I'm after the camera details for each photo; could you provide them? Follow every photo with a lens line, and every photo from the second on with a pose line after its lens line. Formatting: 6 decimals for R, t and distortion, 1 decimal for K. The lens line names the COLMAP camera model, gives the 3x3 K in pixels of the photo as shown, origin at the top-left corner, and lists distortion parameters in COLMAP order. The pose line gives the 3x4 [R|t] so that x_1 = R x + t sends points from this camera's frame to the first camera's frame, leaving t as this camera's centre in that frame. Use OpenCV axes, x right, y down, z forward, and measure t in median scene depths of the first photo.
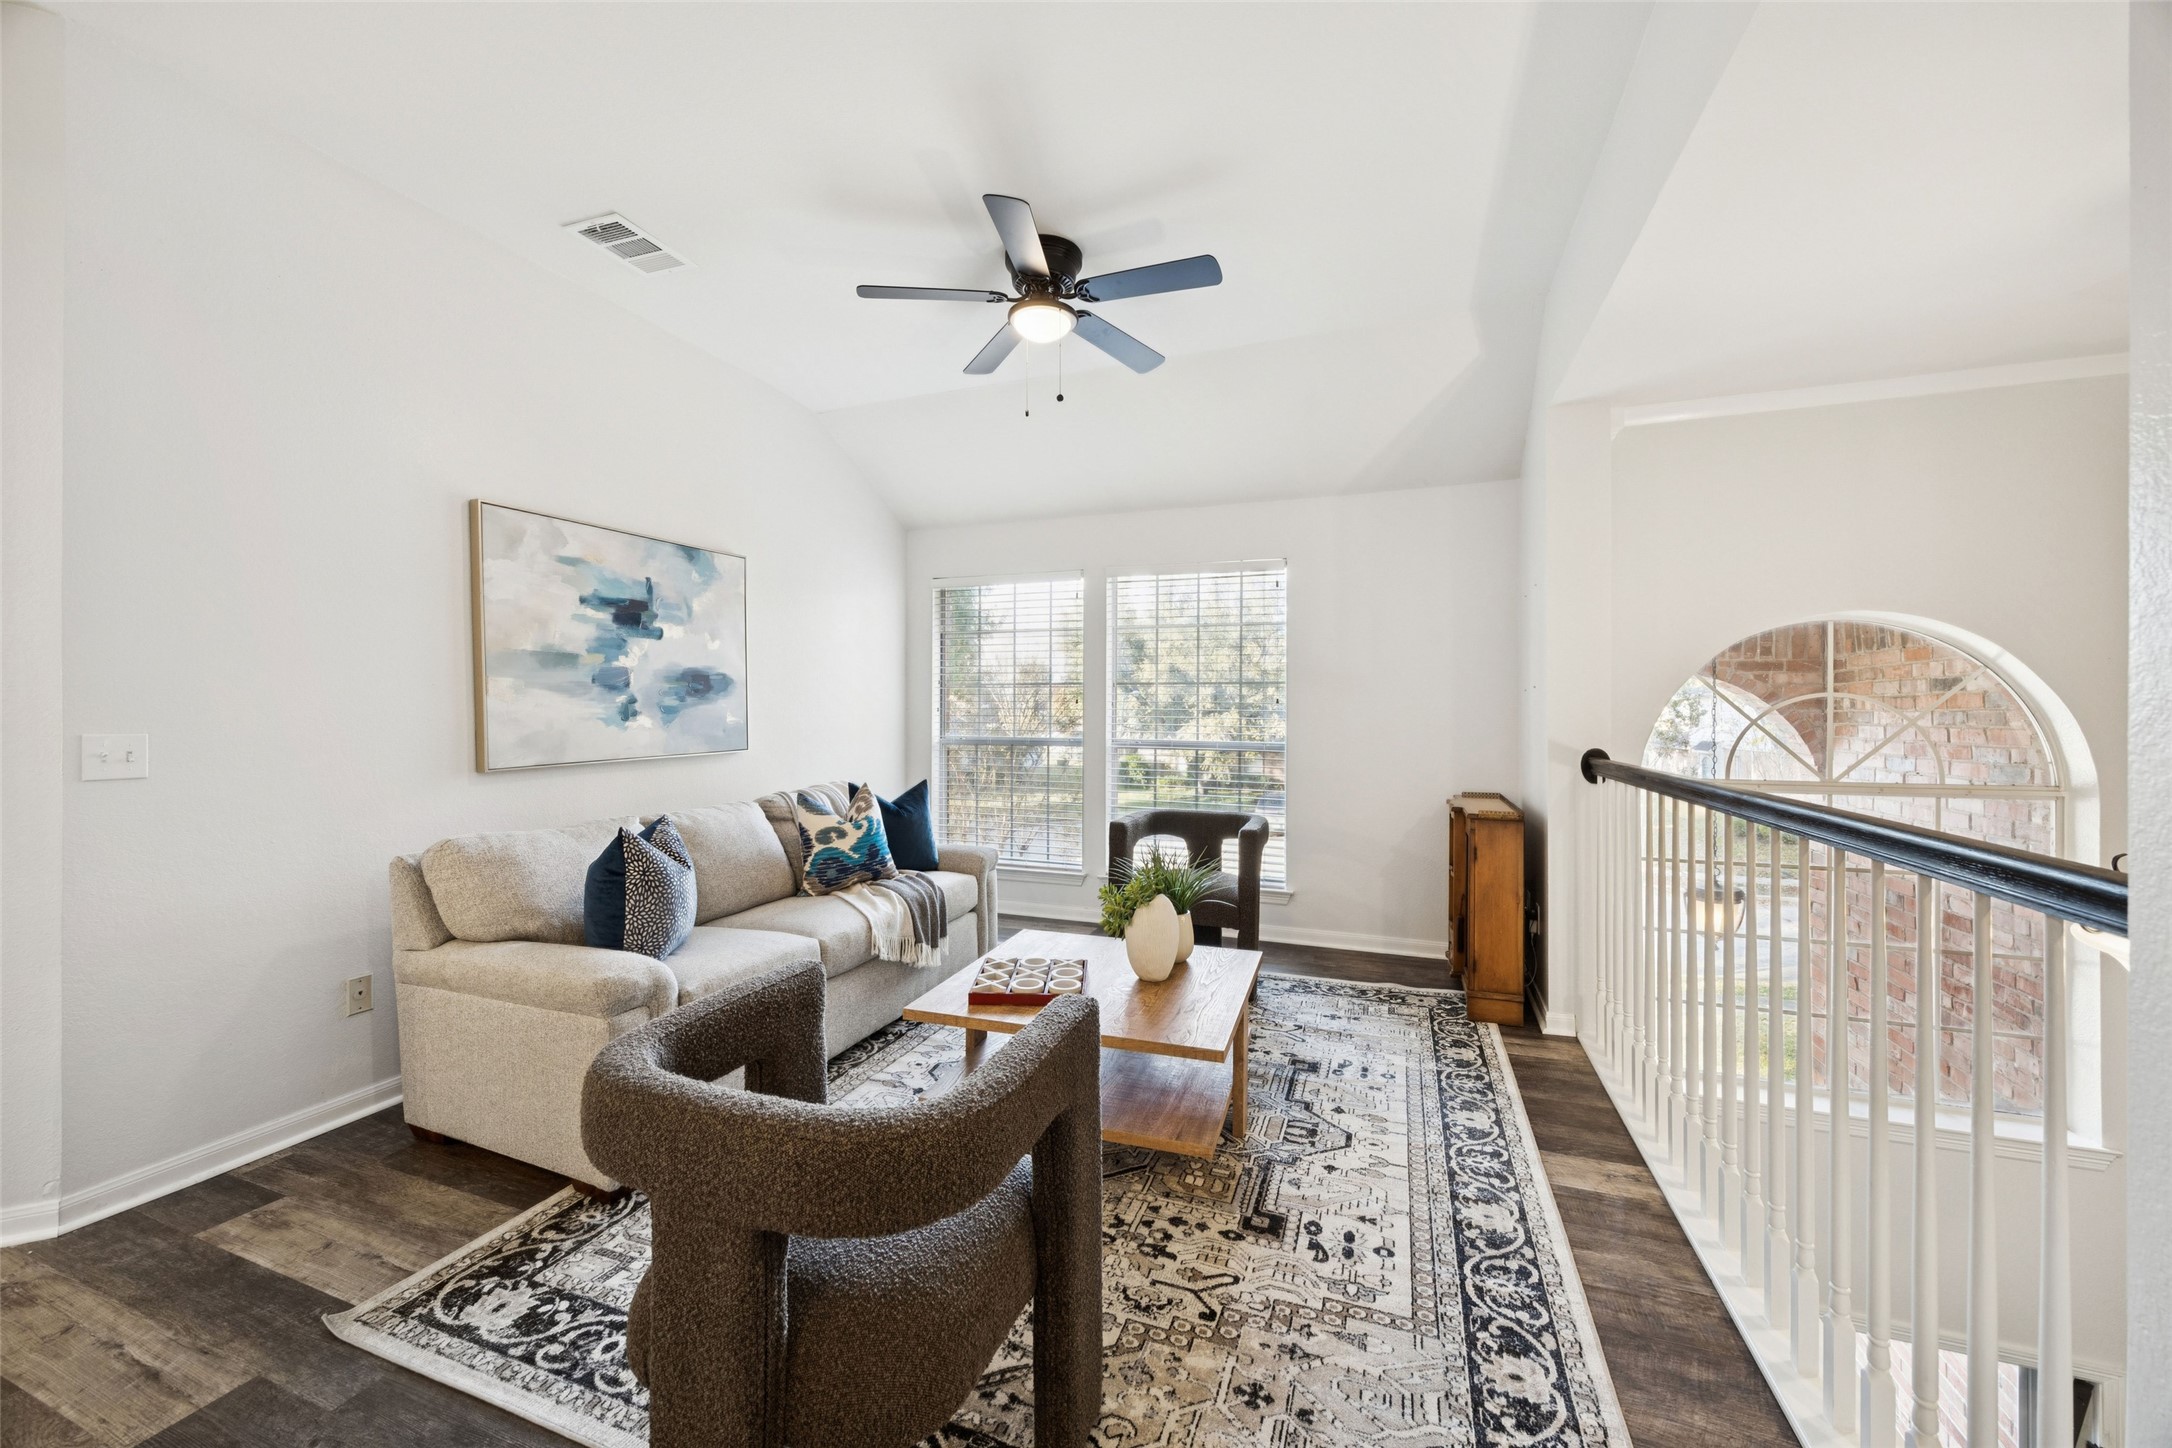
lens RADIAL K [[835.3, 0, 1080.2], [0, 835.3, 720.0], [0, 0, 1]] dist [-0.002367, -0.000056]
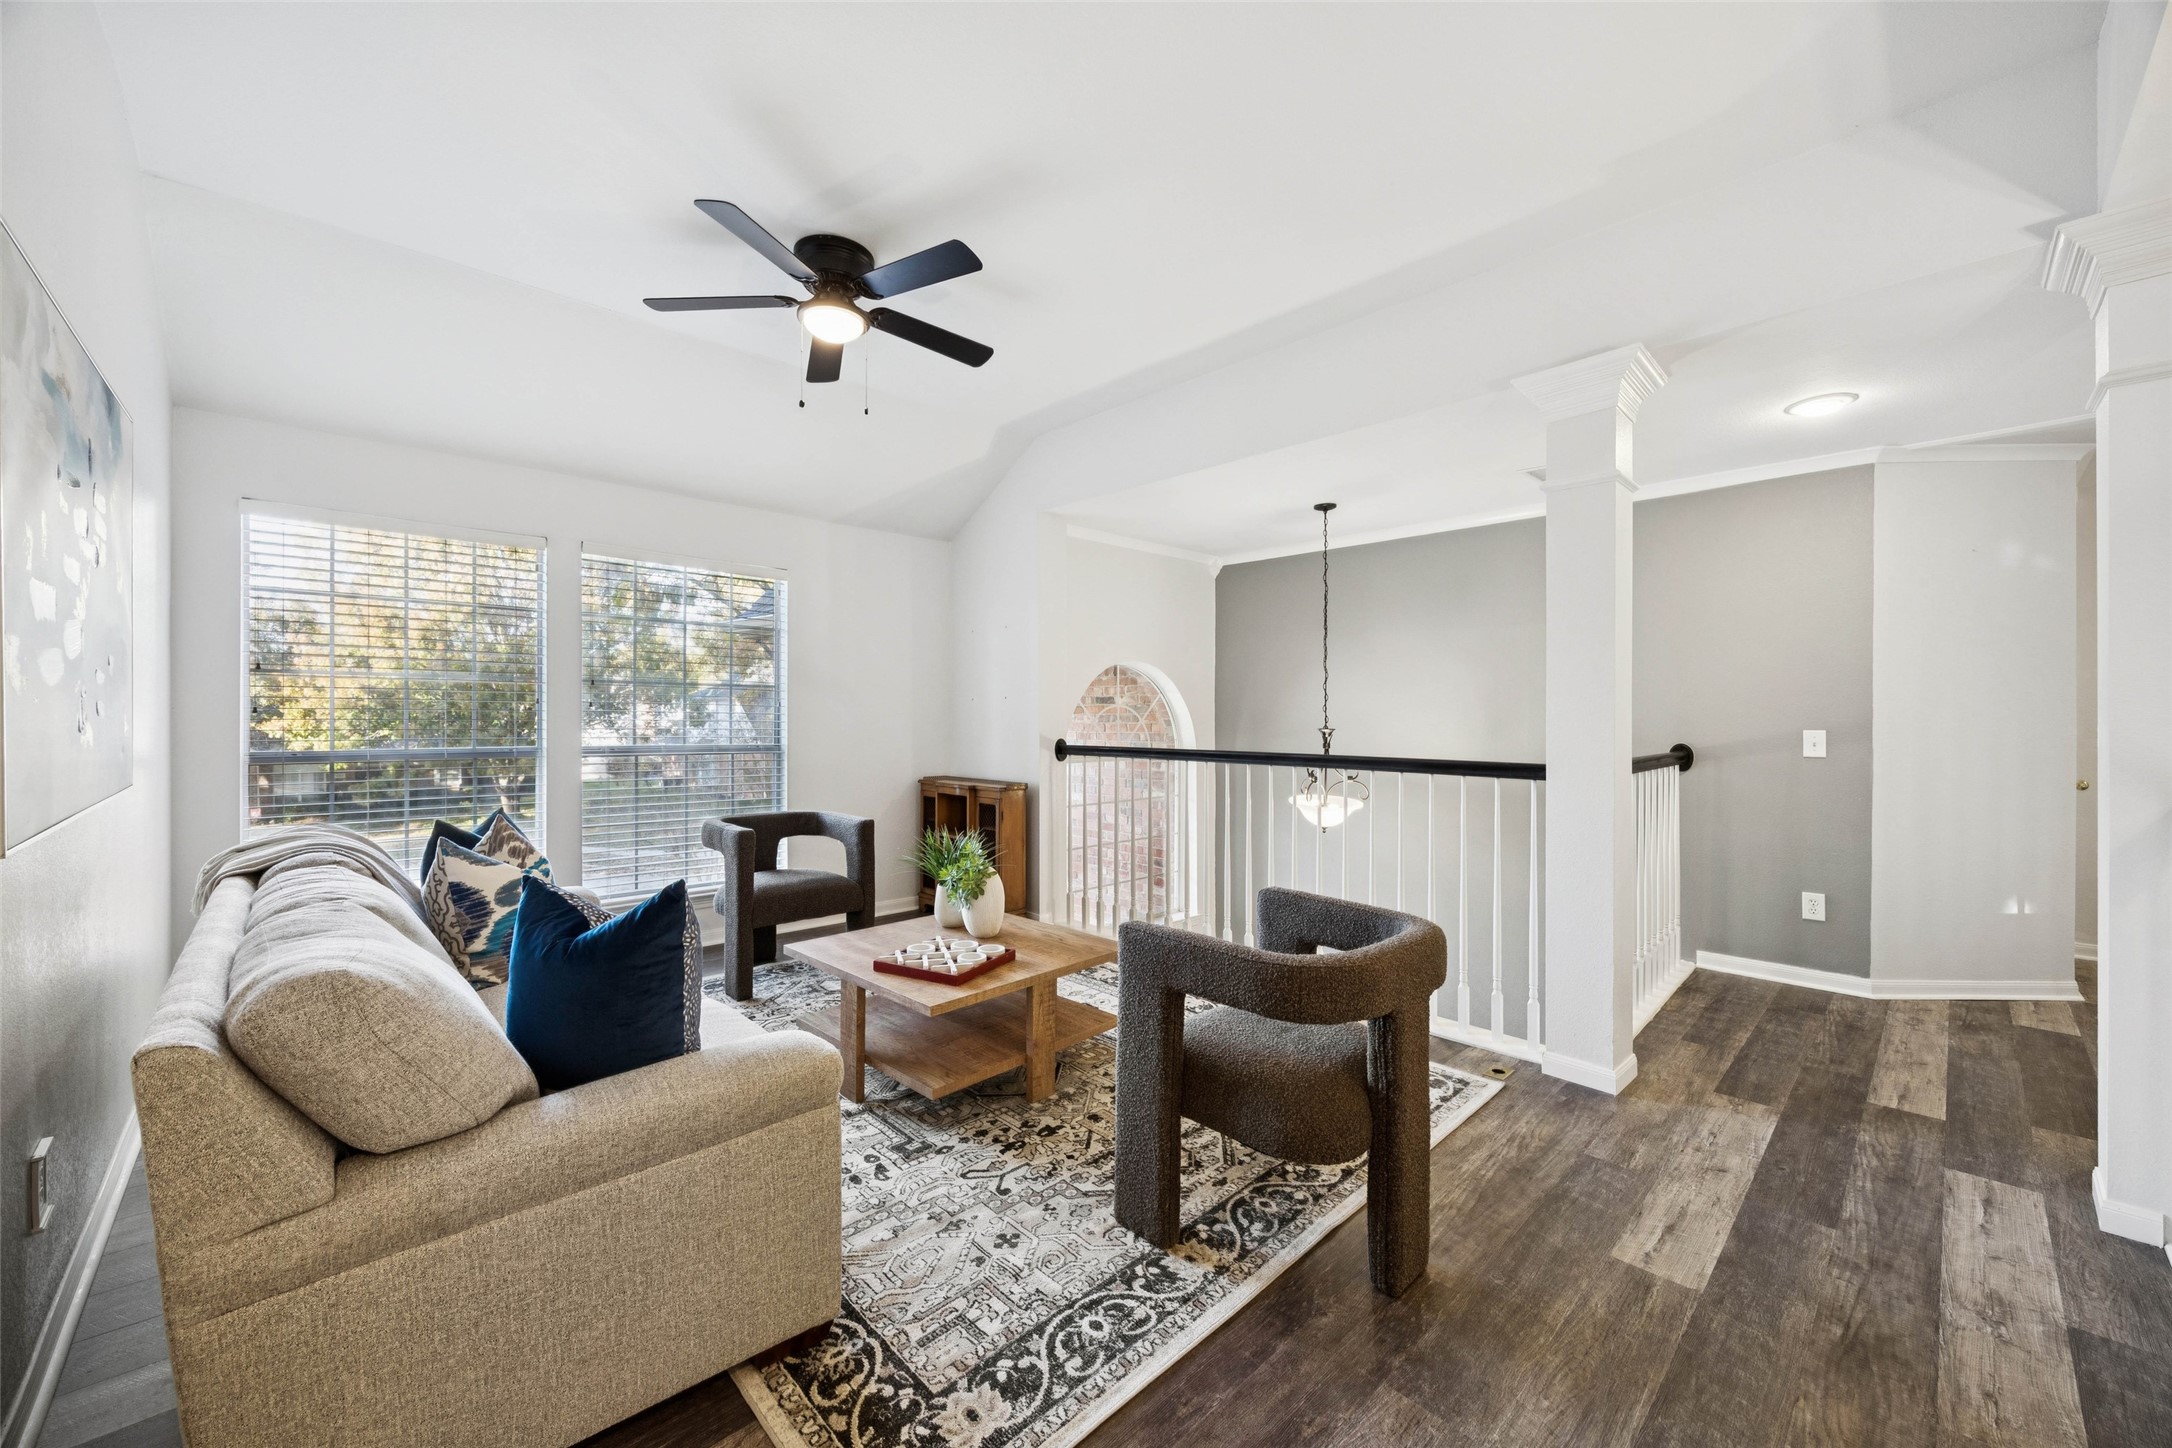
lens RADIAL K [[835.3, 0, 1081.7], [0, 835.3, 713.4], [0, 0, 1]] dist [-0.002367, -0.000056]
pose [[0.429085, 0.000413, 0.903264, -1.094527], [0.005986, 0.999977, -0.003301, -0.009516], [-0.903244, 0.006824, 0.429073, 0.404564]]
